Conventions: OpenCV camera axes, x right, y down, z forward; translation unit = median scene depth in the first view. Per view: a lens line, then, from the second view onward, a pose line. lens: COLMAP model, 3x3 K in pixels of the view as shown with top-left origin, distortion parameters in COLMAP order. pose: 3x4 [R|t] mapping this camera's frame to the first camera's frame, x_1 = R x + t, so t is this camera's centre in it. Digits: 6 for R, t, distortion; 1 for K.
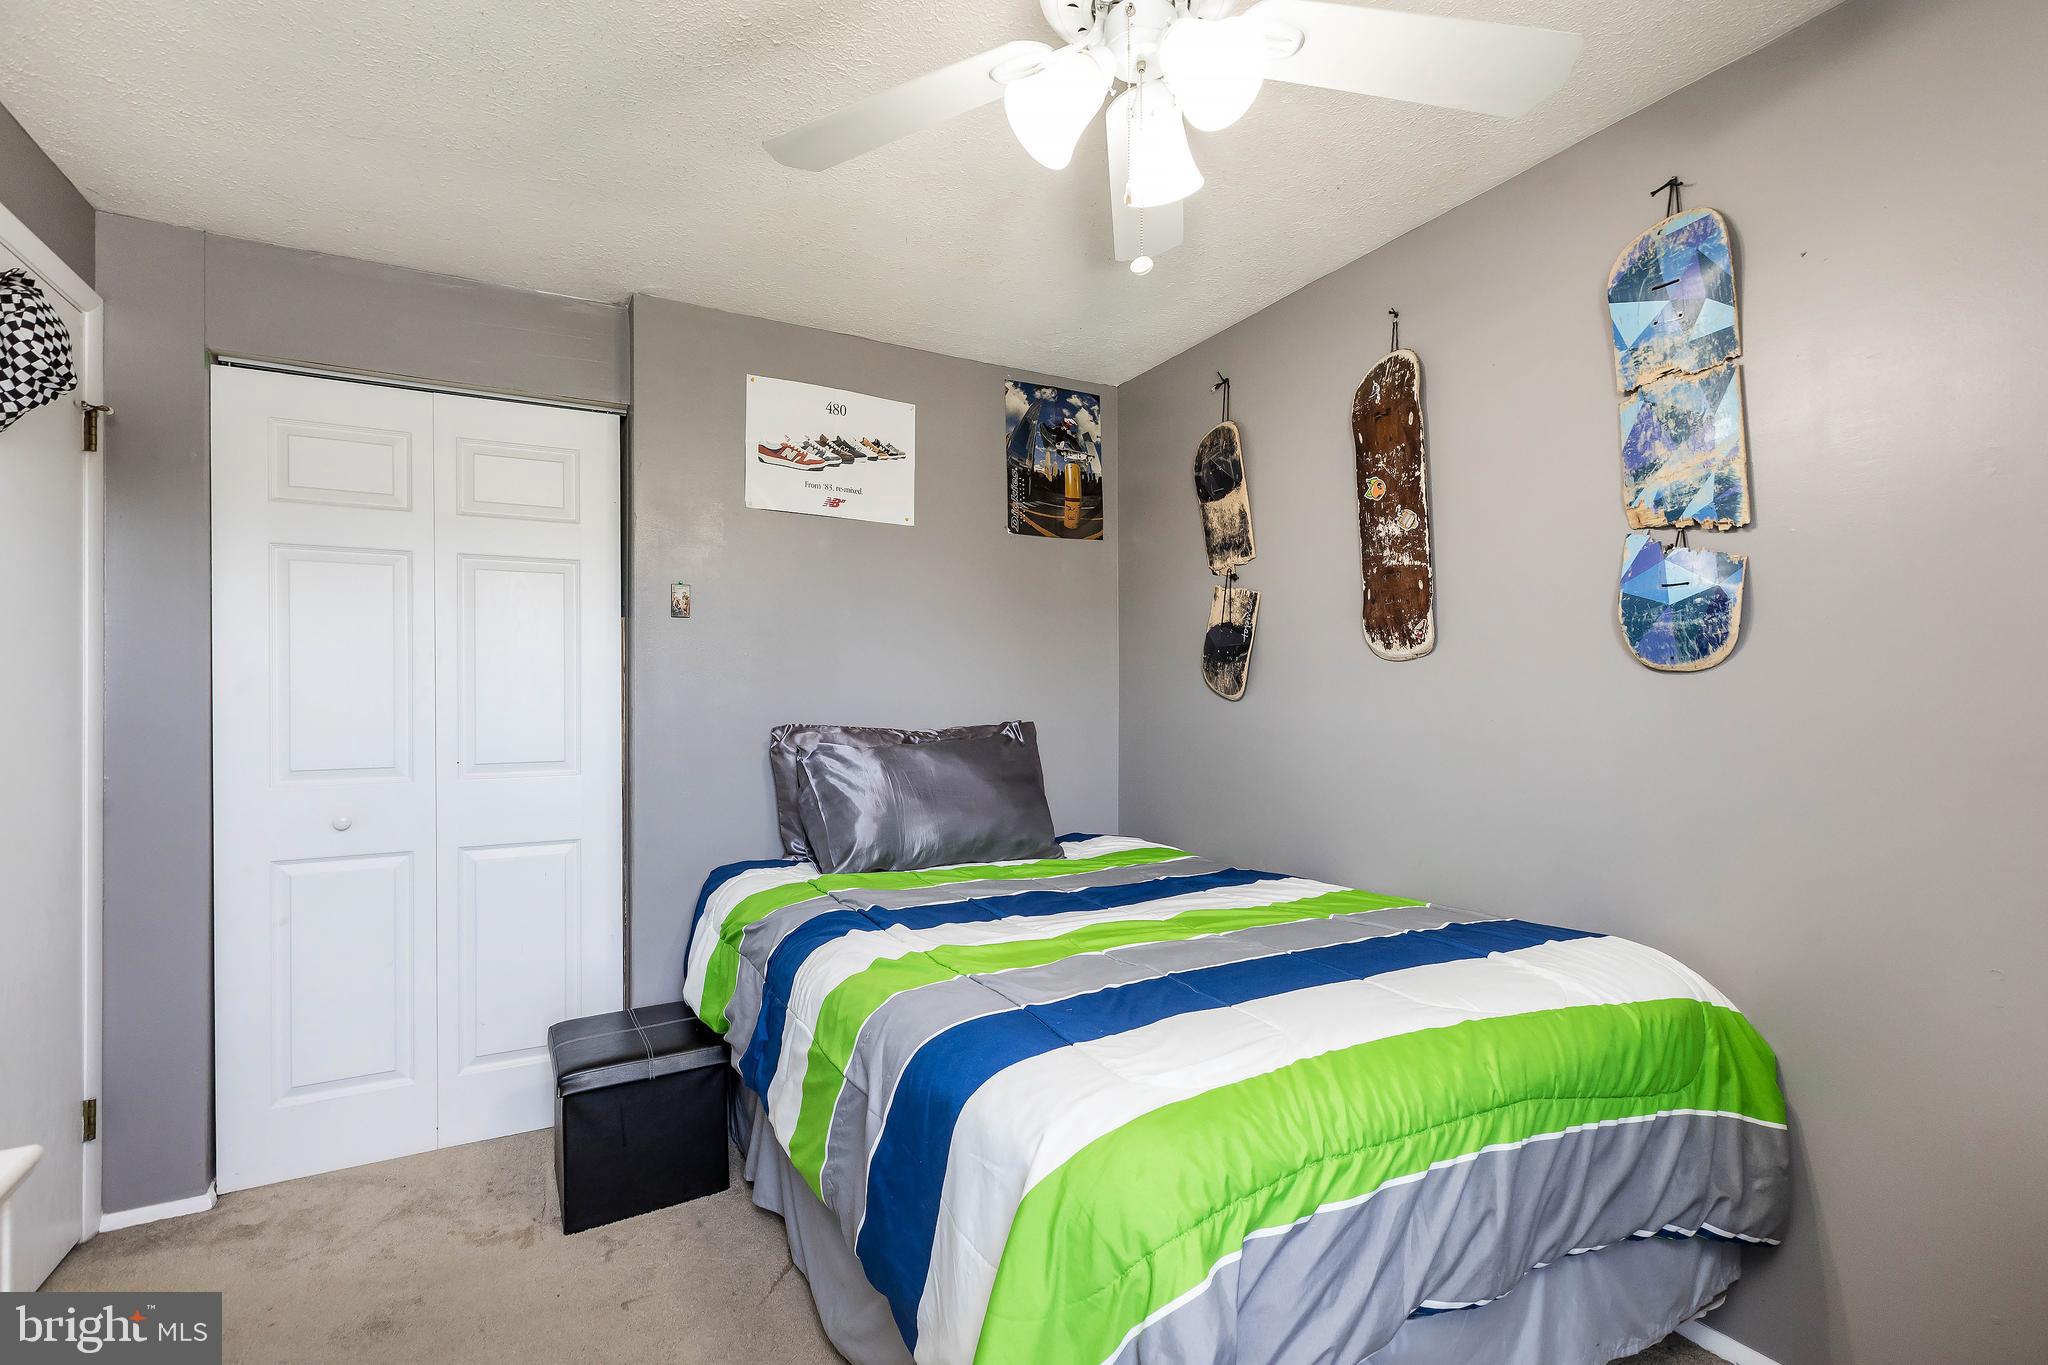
lens RADIAL K [[917.4, 0, 1026.6], [0, 917.4, 690.3], [0, 0, 1]] dist [0.003801, -0.001562]
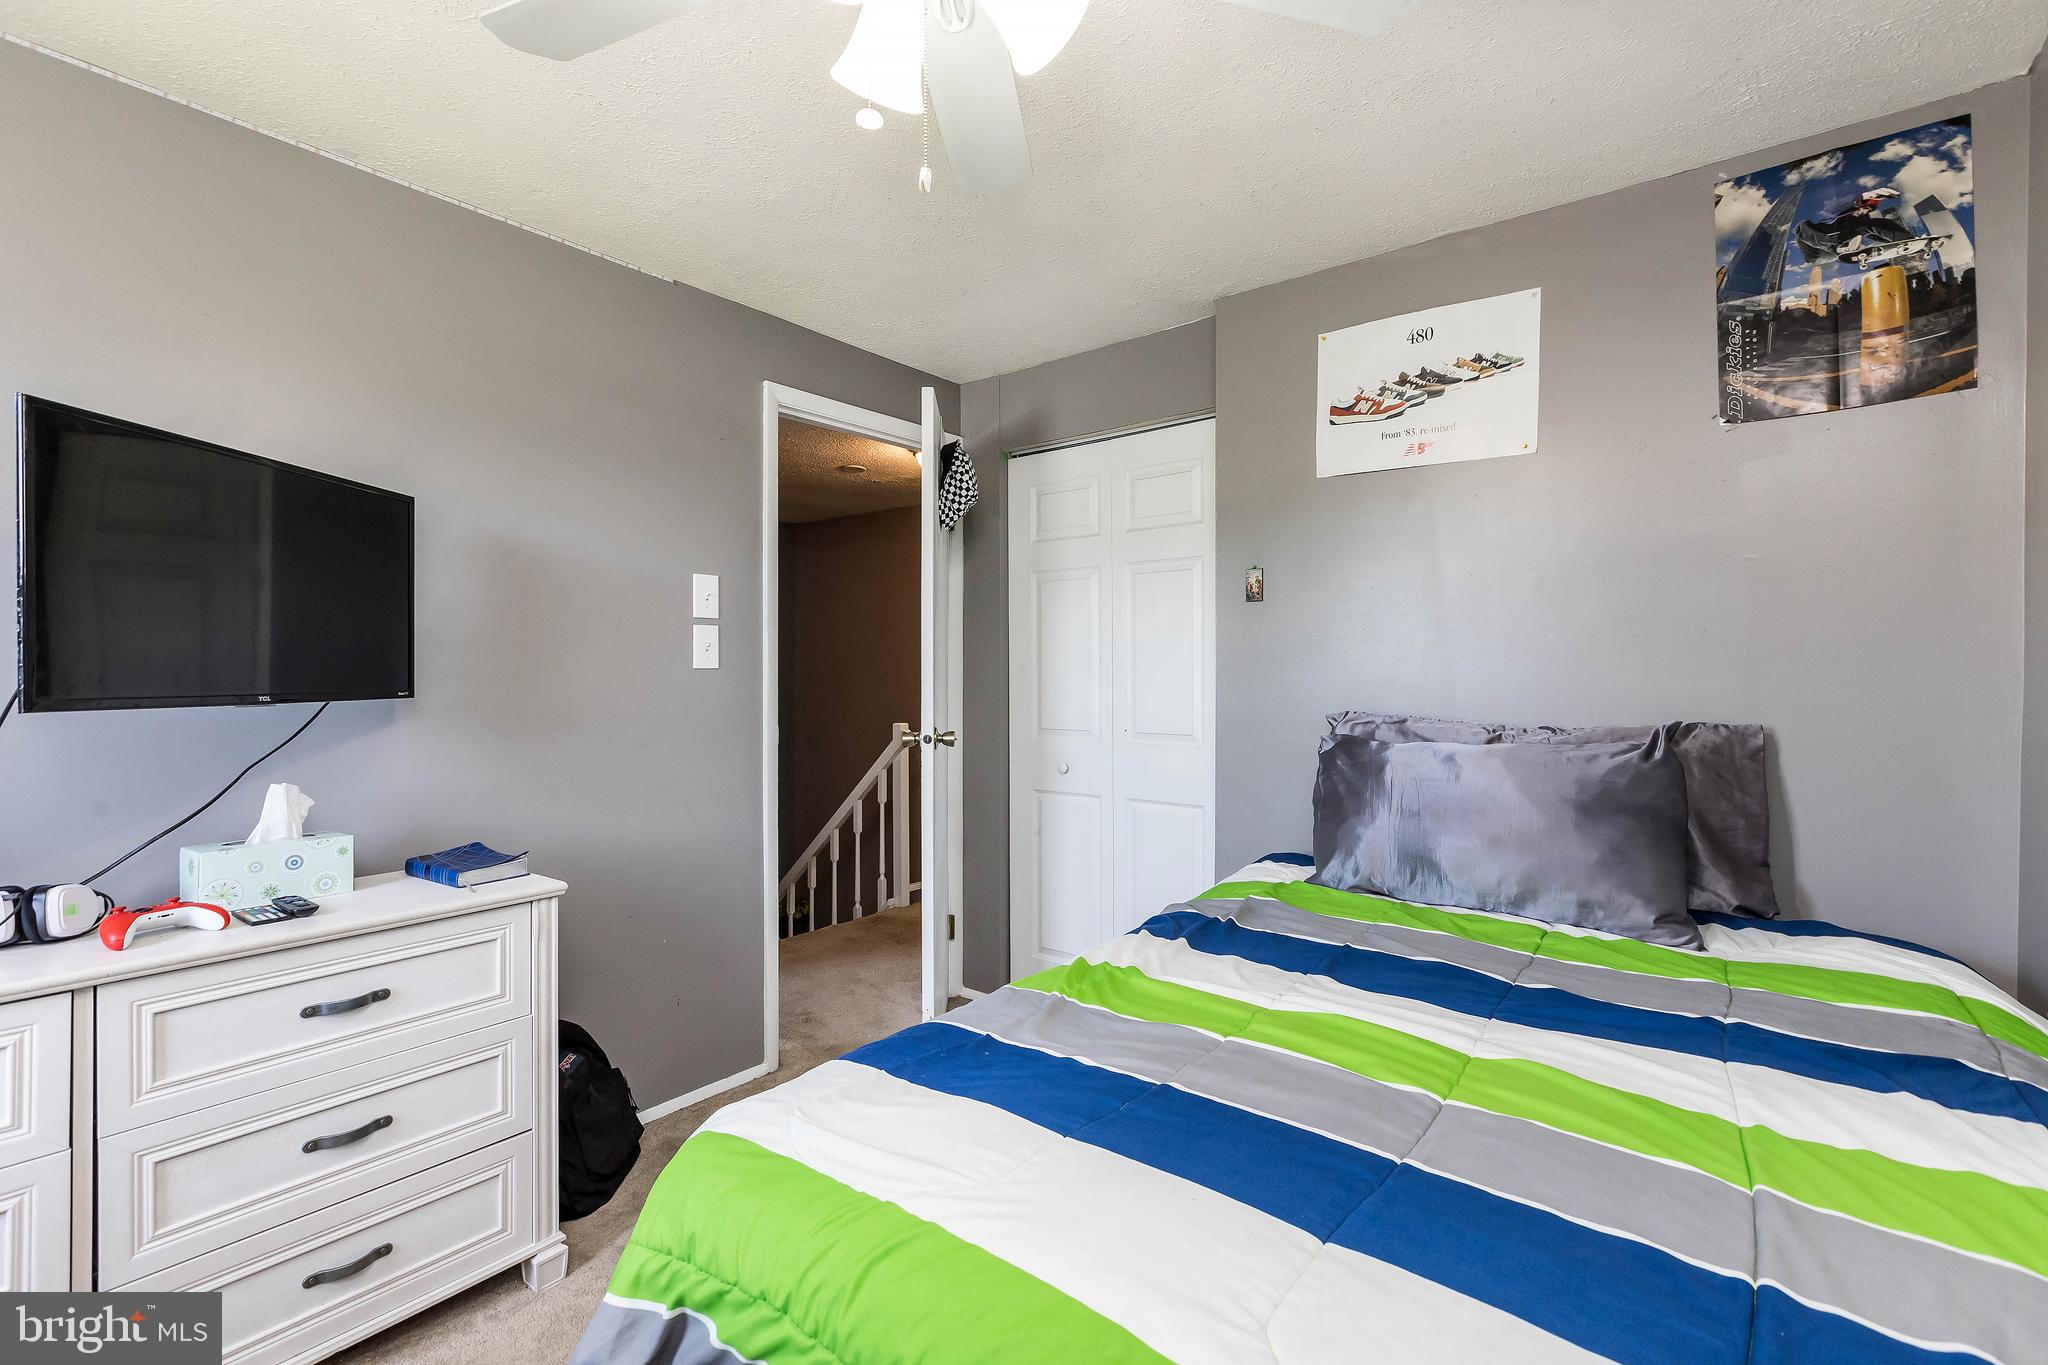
lens RADIAL K [[917.4, 0, 1027.5], [0, 917.4, 676.4], [0, 0, 1]] dist [0.003801, -0.001562]
pose [[0.384249, 0.007967, -0.923195, 0.427671], [0.005471, 0.999926, 0.010906, -0.008680], [0.923213, -0.009242, 0.384177, 0.350587]]
